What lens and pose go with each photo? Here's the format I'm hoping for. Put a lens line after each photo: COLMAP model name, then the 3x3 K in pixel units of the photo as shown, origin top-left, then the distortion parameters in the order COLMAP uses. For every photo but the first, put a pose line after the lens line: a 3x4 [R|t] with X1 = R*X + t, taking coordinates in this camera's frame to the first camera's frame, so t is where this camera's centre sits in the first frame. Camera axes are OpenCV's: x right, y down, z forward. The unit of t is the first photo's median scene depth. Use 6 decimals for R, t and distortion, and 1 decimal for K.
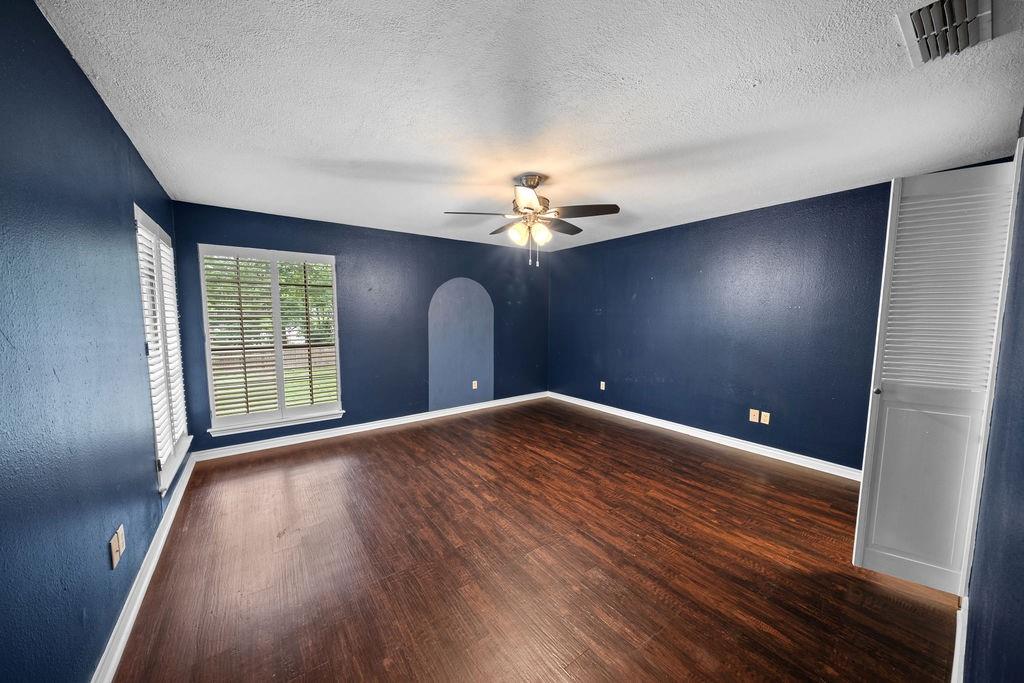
lens RADIAL K [[350.3, 0, 505.4], [0, 350.3, 346.7], [0, 0, 1]] dist [-0.000167, -0.000068]
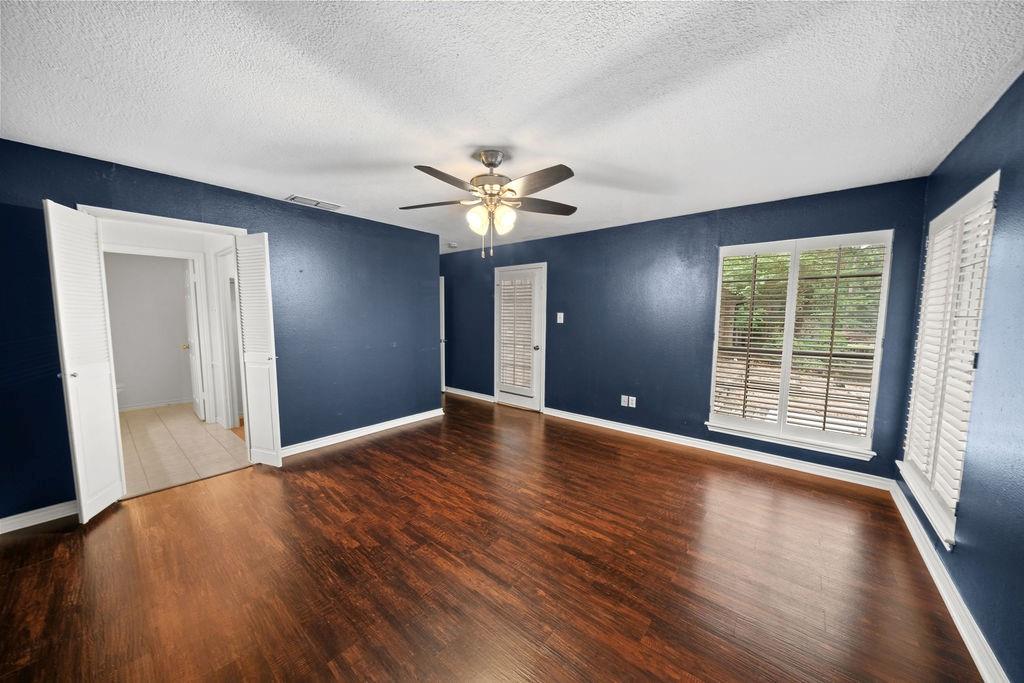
lens RADIAL K [[350.3, 0, 505.4], [0, 350.3, 346.7], [0, 0, 1]] dist [-0.000167, -0.000068]
pose [[-0.971524, 0.017781, -0.236271, 0.214265], [-0.024544, 0.984263, 0.174996, -0.143298], [0.235665, 0.175812, -0.955799, 1.632521]]
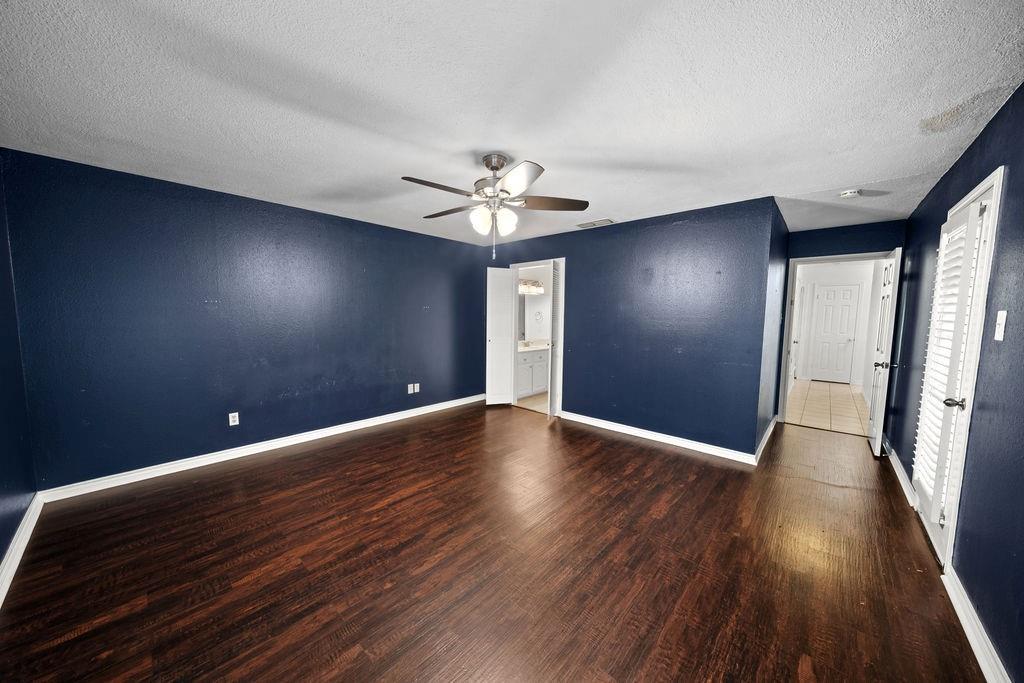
lens RADIAL K [[350.3, 0, 505.4], [0, 350.3, 346.7], [0, 0, 1]] dist [-0.000167, -0.000068]
pose [[-0.197670, -0.091095, 0.976027, -0.722447], [0.077145, 0.991139, 0.108129, -0.086059], [-0.977228, 0.096670, -0.188891, 1.012217]]
